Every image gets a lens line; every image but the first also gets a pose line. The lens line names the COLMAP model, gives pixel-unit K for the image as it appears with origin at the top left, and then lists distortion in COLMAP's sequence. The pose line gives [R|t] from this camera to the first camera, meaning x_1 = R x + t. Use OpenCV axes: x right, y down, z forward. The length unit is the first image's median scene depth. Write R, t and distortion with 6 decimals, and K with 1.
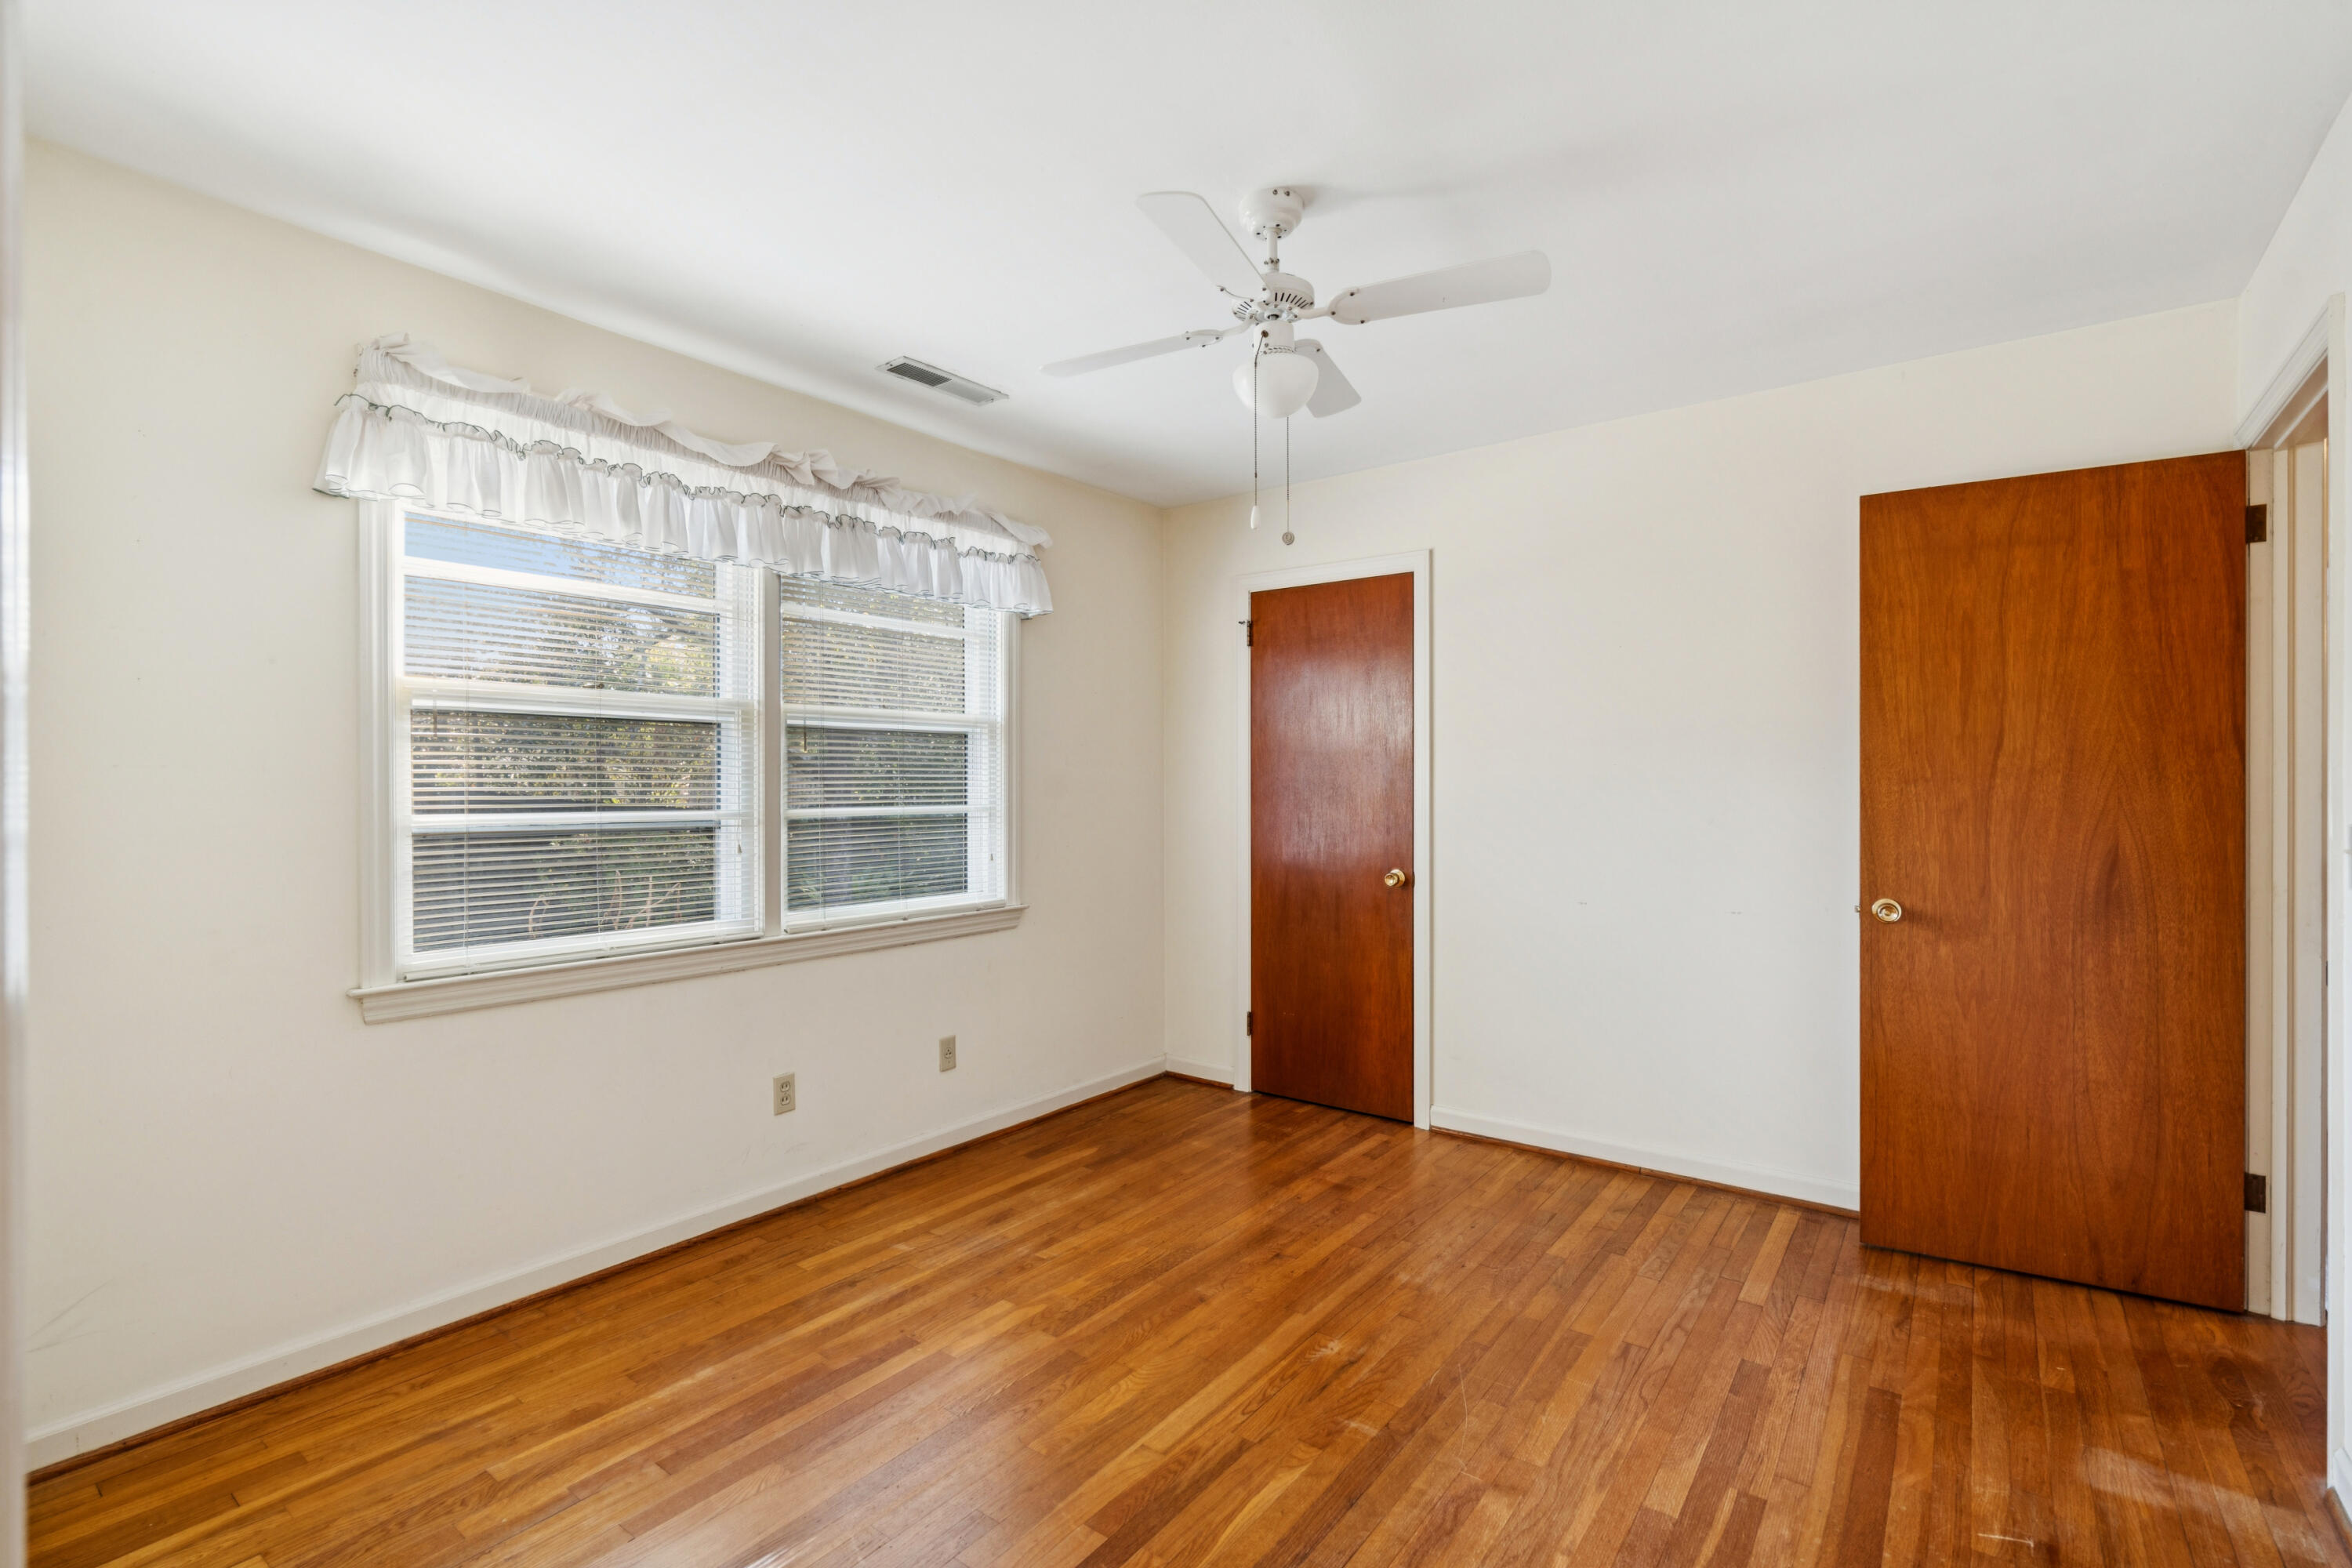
lens RADIAL K [[1057.6, 0, 1174.3], [0, 1057.6, 785.1], [0, 0, 1]] dist [-0.003393, 0.000189]
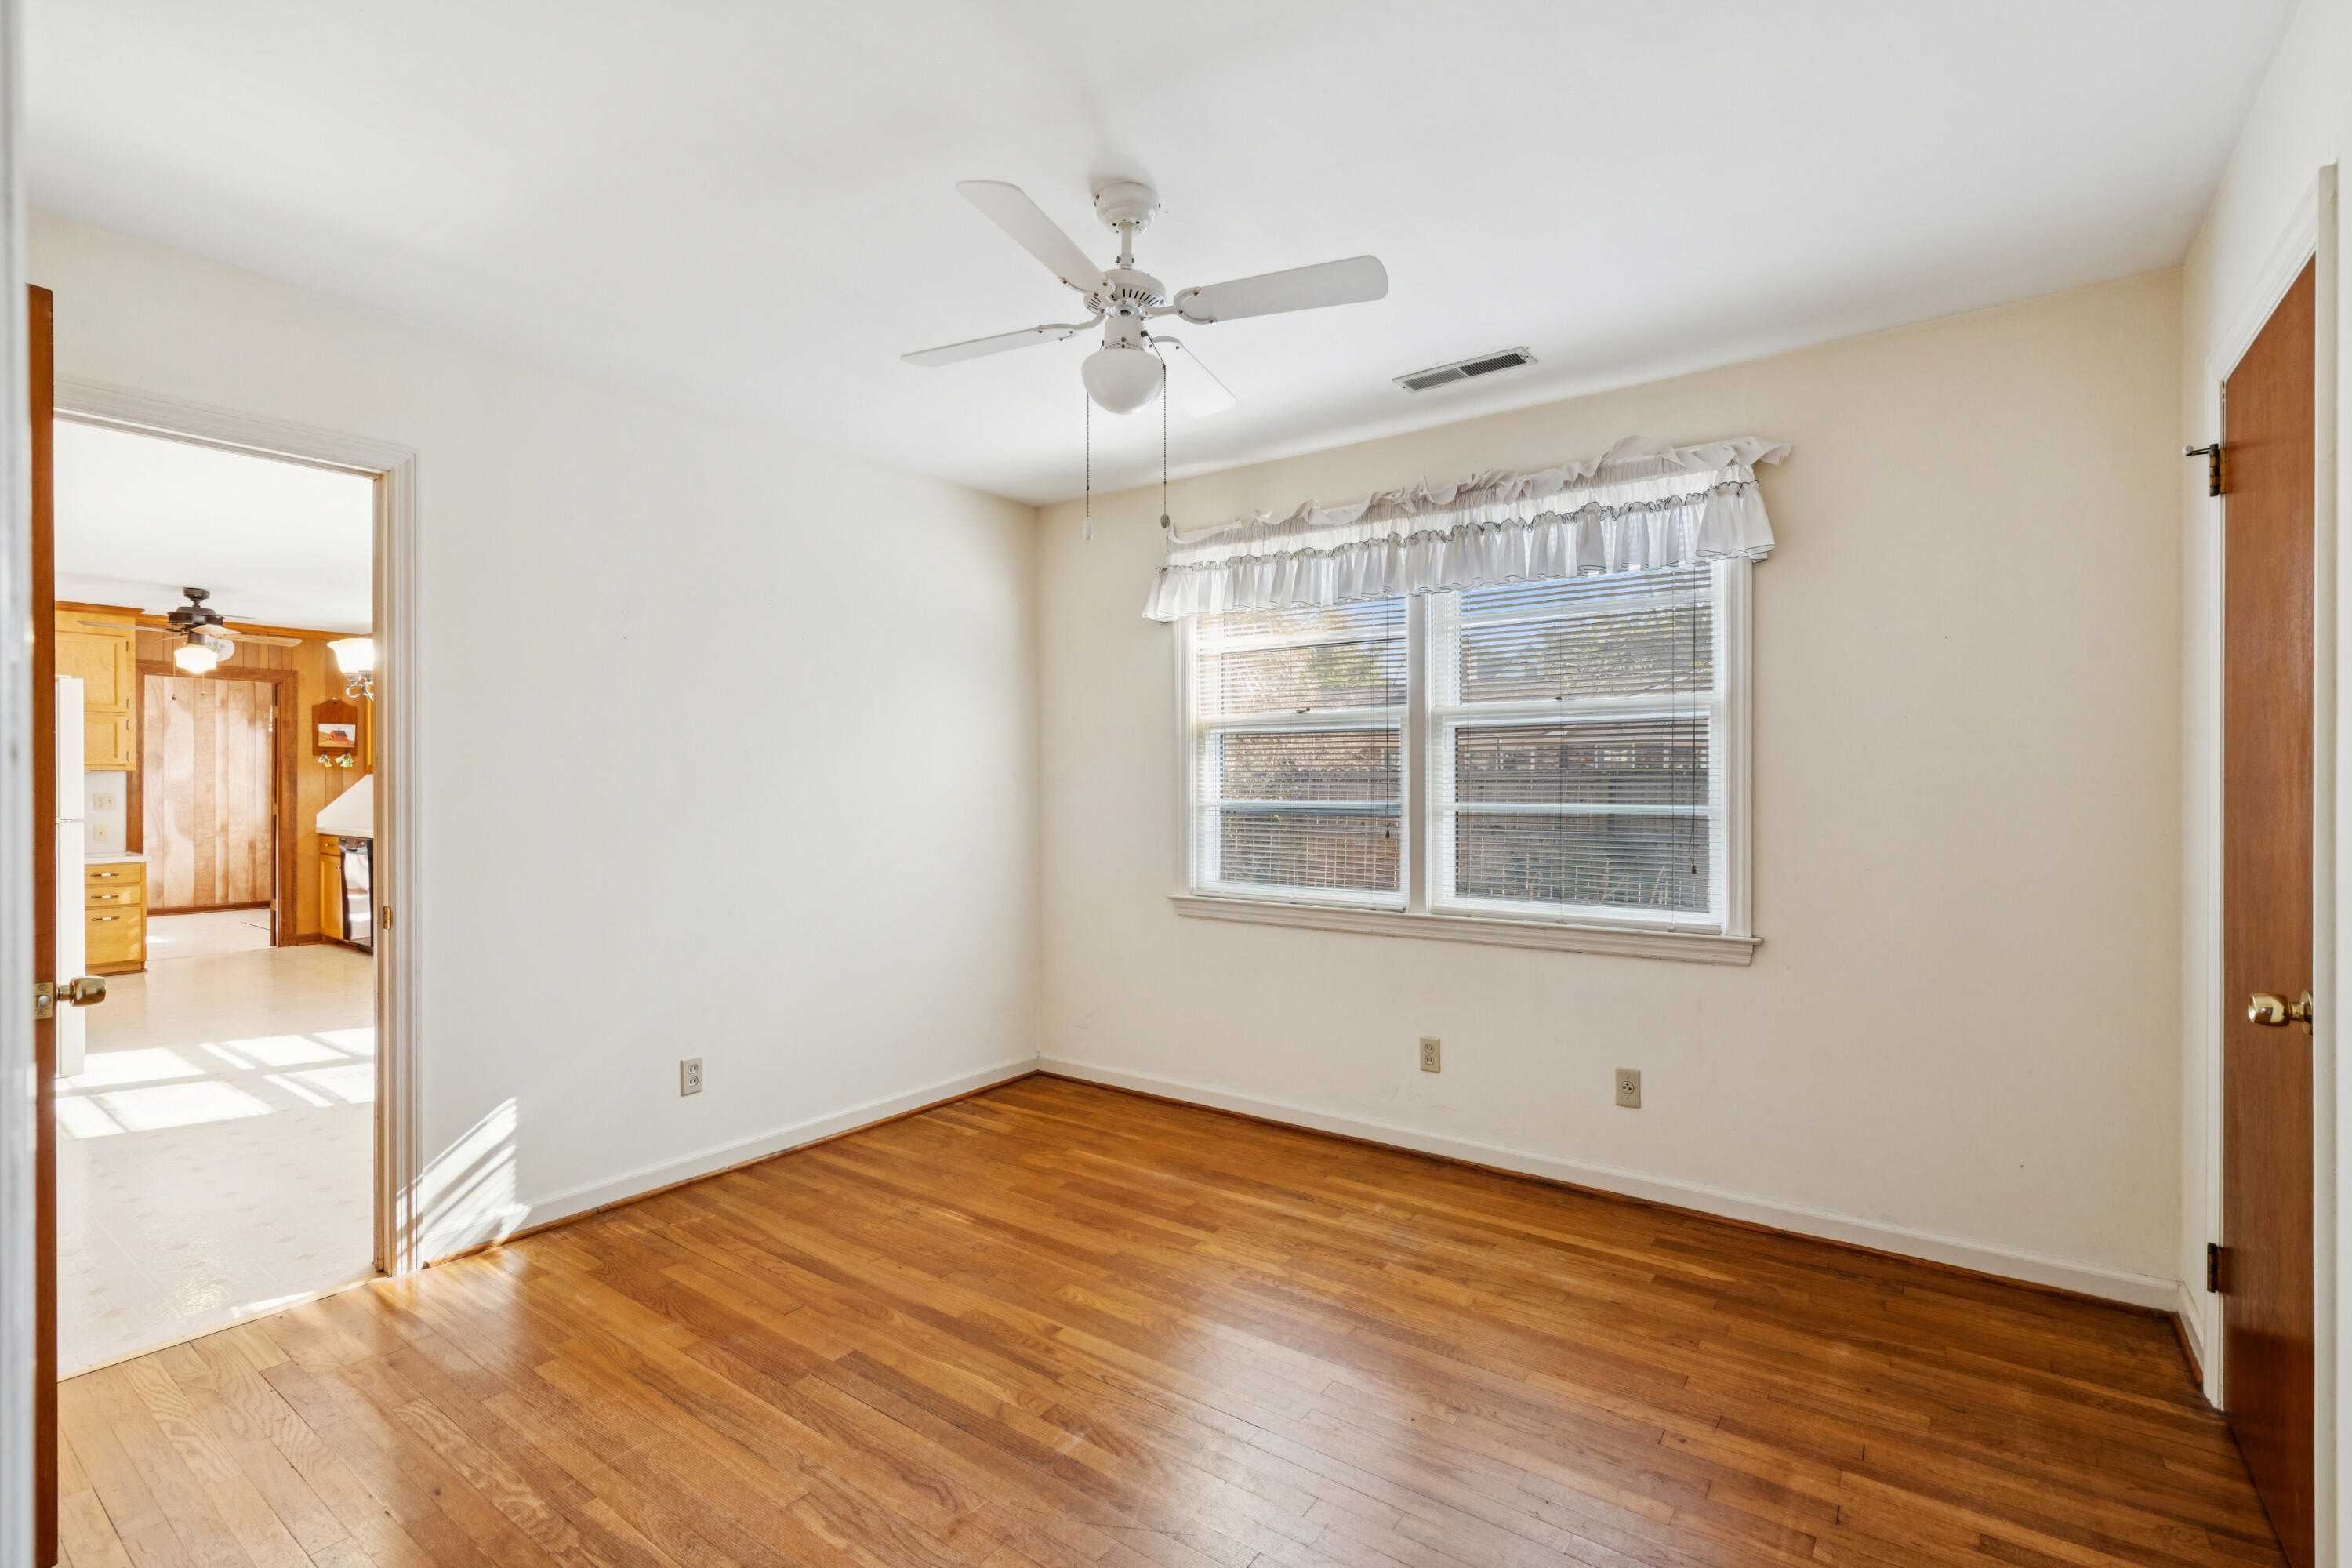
lens RADIAL K [[1057.6, 0, 1174.3], [0, 1057.6, 785.1], [0, 0, 1]] dist [-0.003393, 0.000189]
pose [[0.027678, 0.004446, -0.999607, 0.804712], [-0.000104, 0.999990, 0.004445, -0.000395], [0.999617, -0.000019, 0.027678, 0.748538]]
